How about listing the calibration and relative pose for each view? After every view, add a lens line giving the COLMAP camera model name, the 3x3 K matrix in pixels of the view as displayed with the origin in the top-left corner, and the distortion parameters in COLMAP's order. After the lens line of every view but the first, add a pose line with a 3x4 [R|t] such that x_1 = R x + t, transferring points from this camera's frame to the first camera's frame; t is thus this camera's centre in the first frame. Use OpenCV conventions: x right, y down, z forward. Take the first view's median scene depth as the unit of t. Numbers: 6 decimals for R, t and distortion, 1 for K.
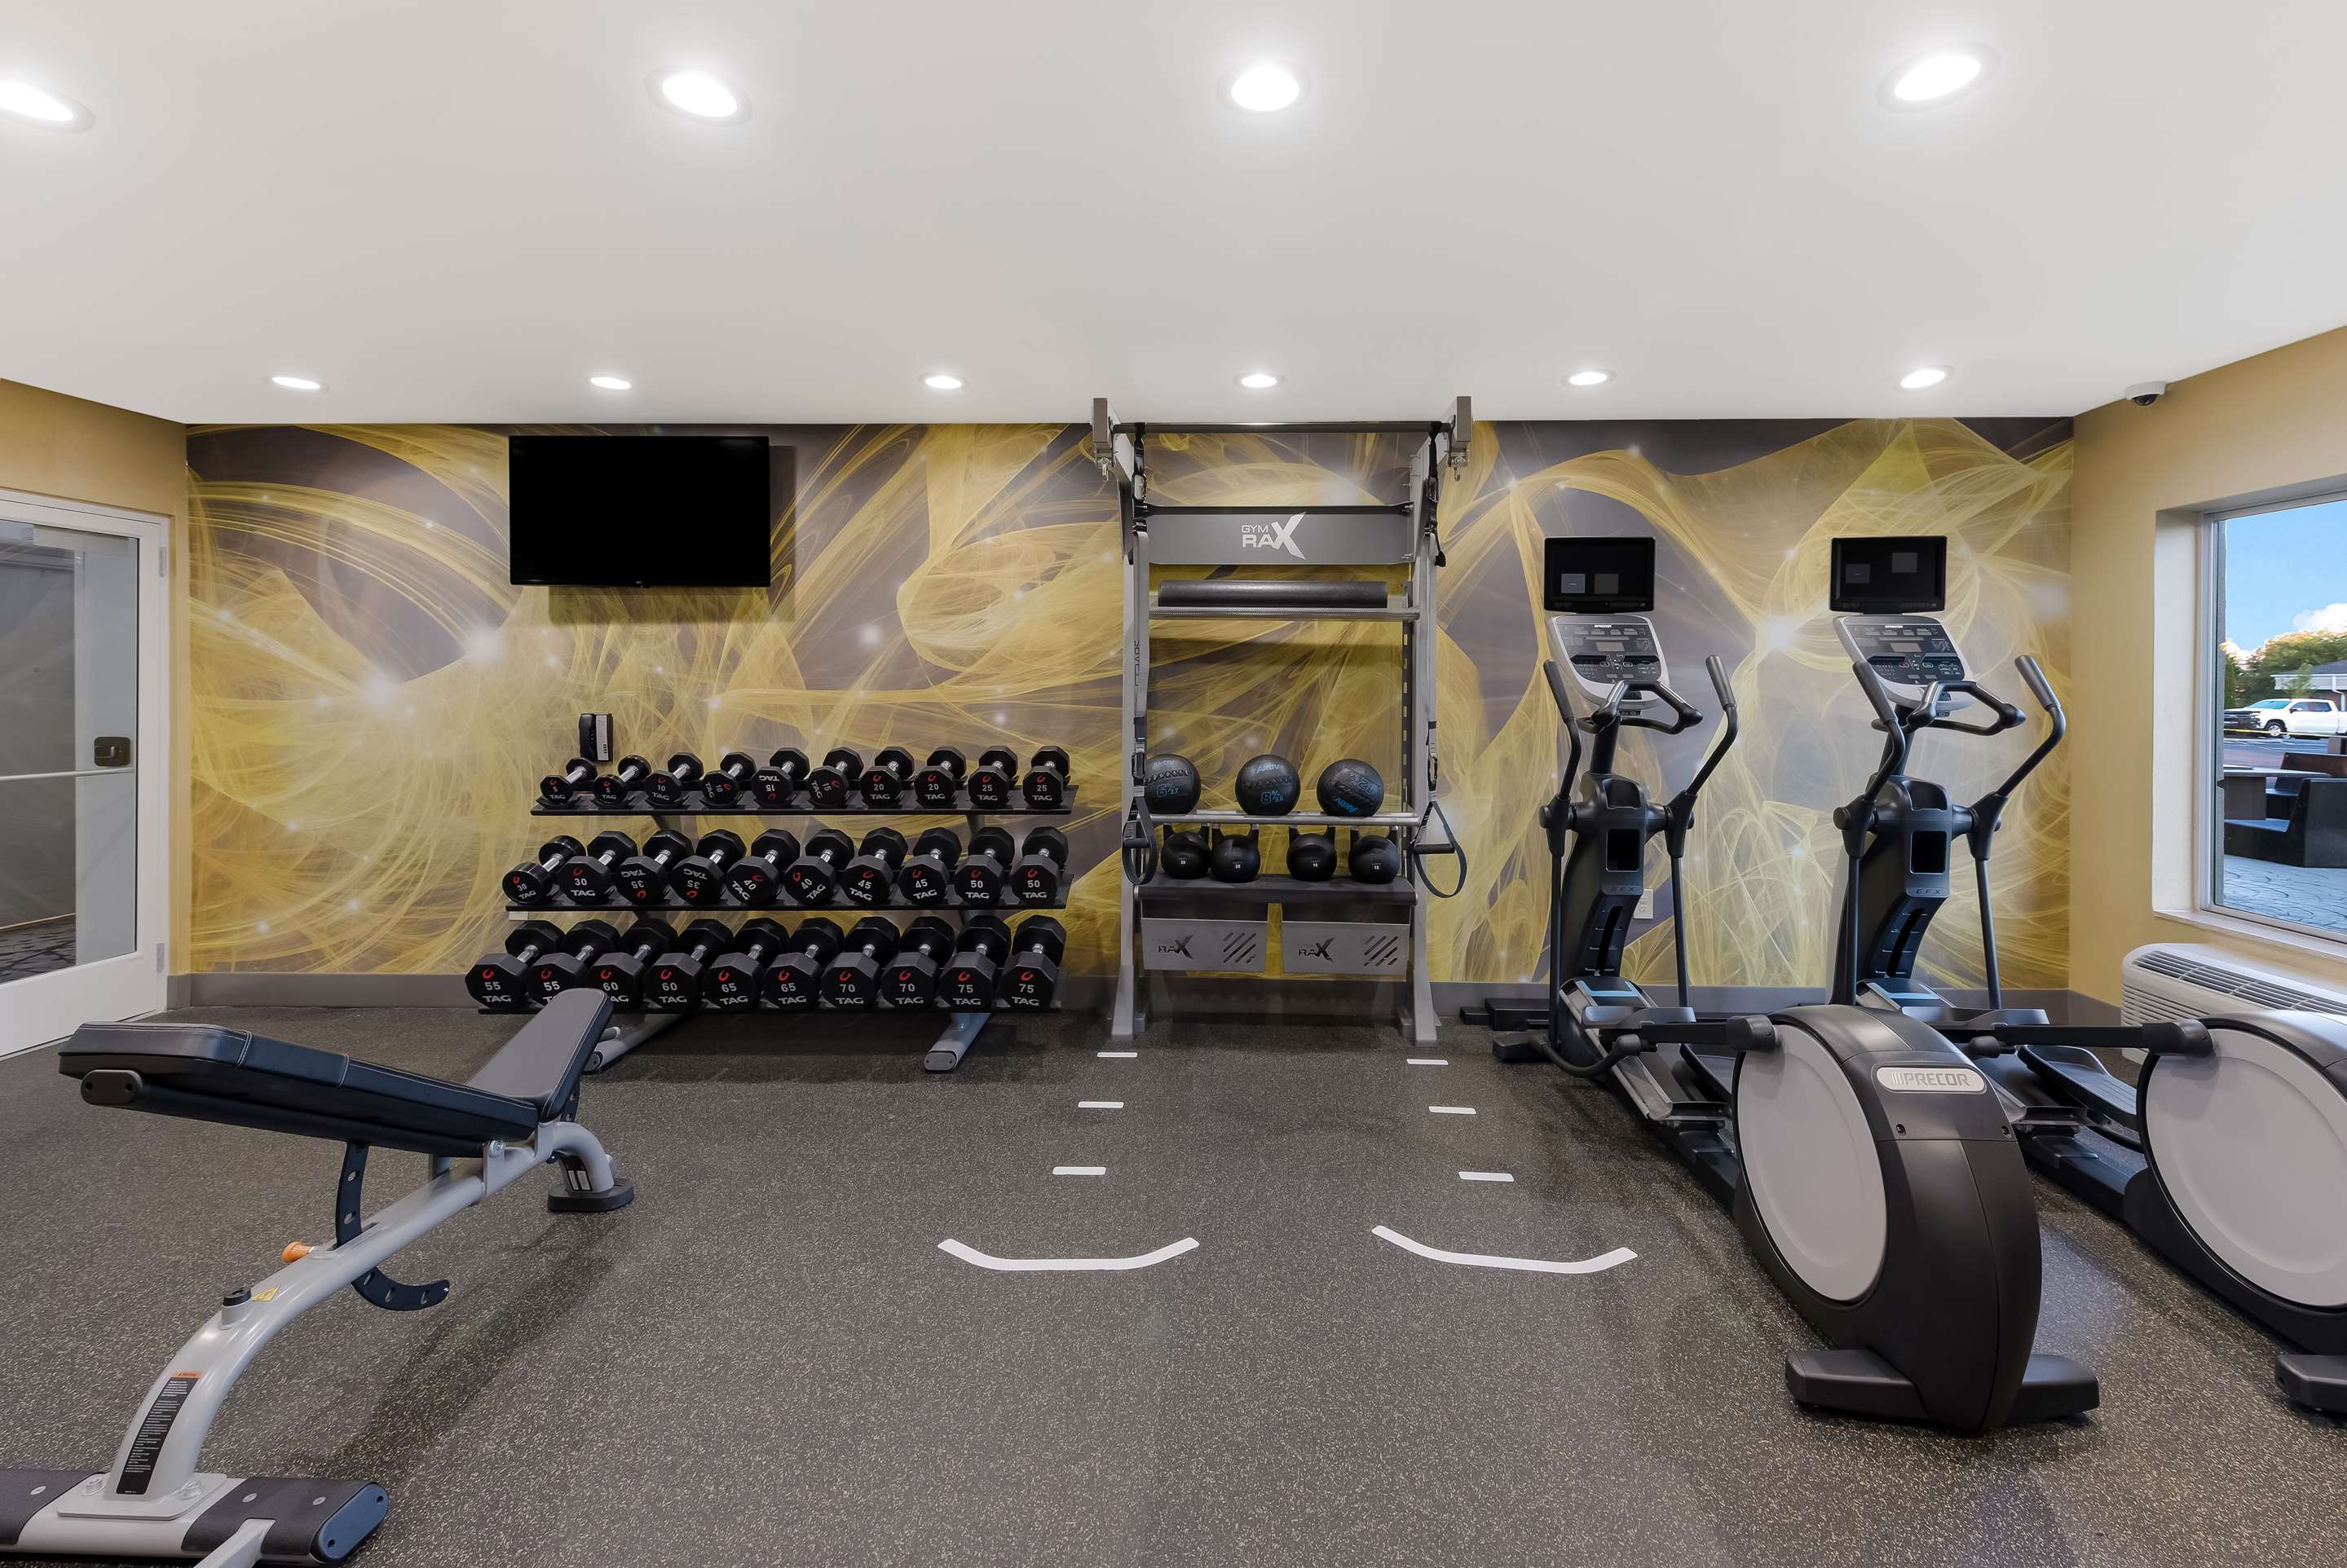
lens RADIAL K [[984.3, 0, 1175.2], [0, 984.3, 696.8], [0, 0, 1]] dist [0.014181, -0.000003]
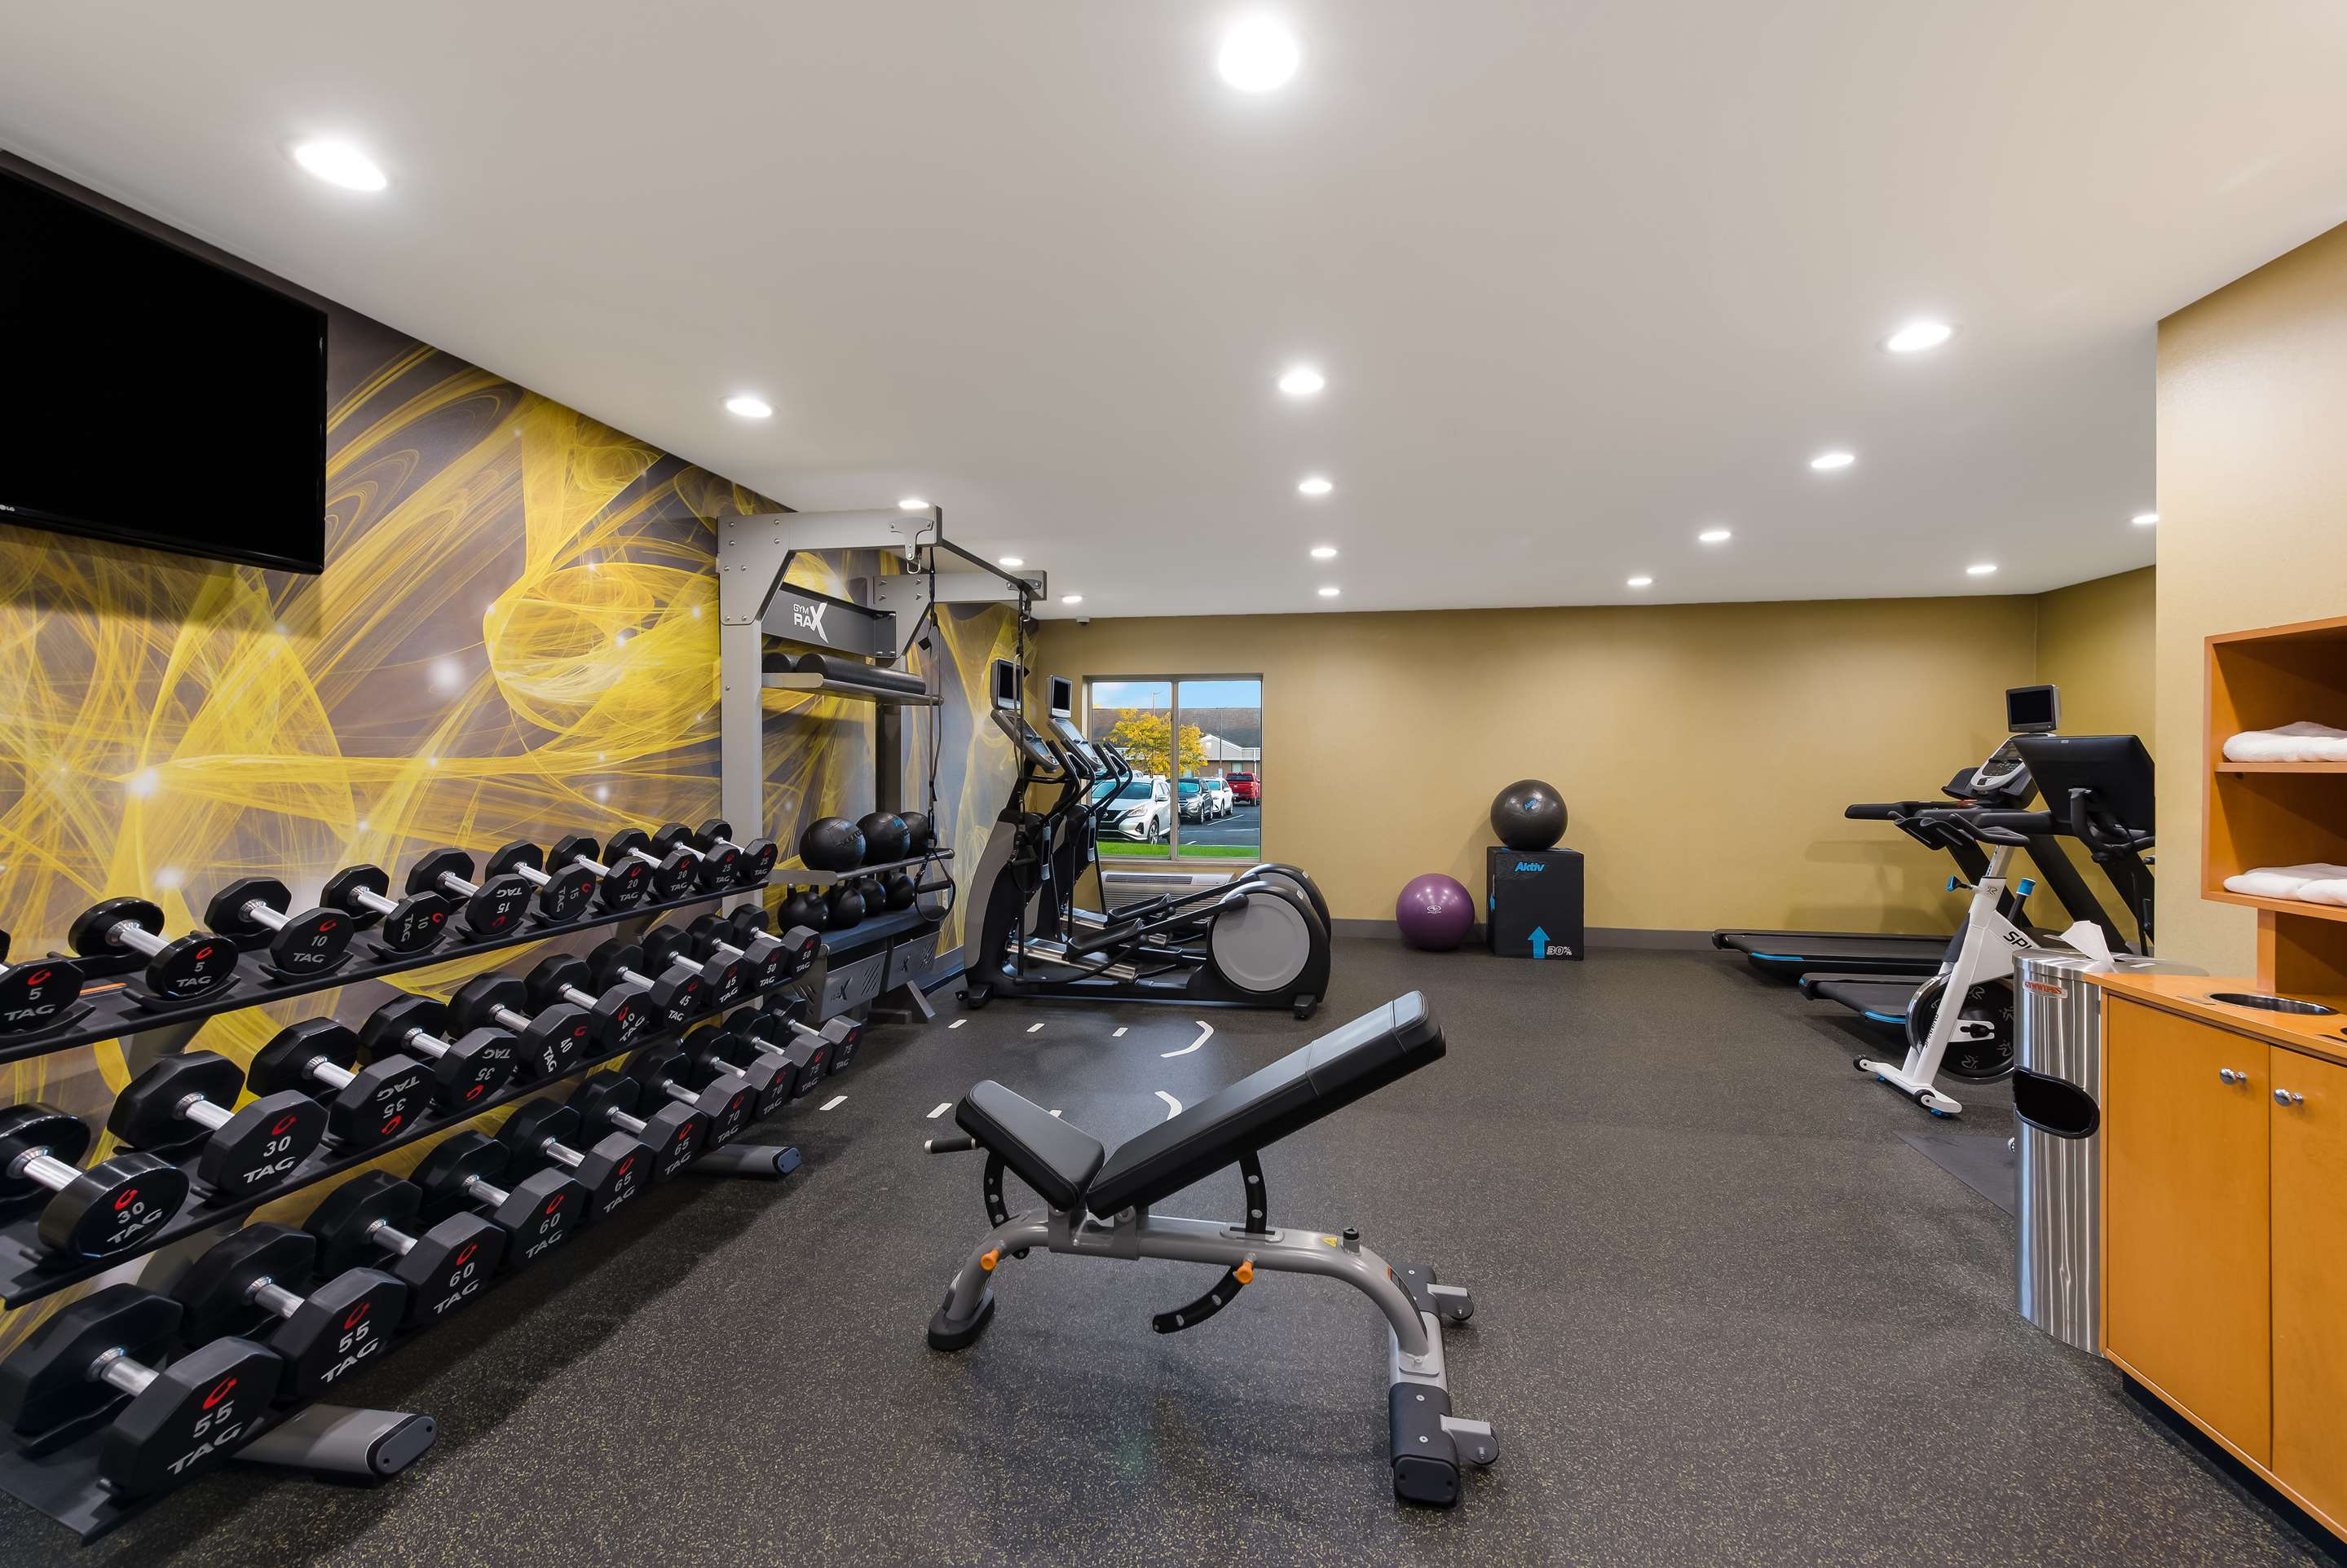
lens RADIAL K [[986.7, 0, 1173.5], [0, 986.7, 784.0], [0, 0, 1]] dist [-0.000661, -0.000197]
pose [[0.124670, -0.025318, 0.991875, -0.910009], [0.007776, 0.999669, 0.024540, -0.001313], [-0.992168, 0.004653, 0.124825, 0.438296]]
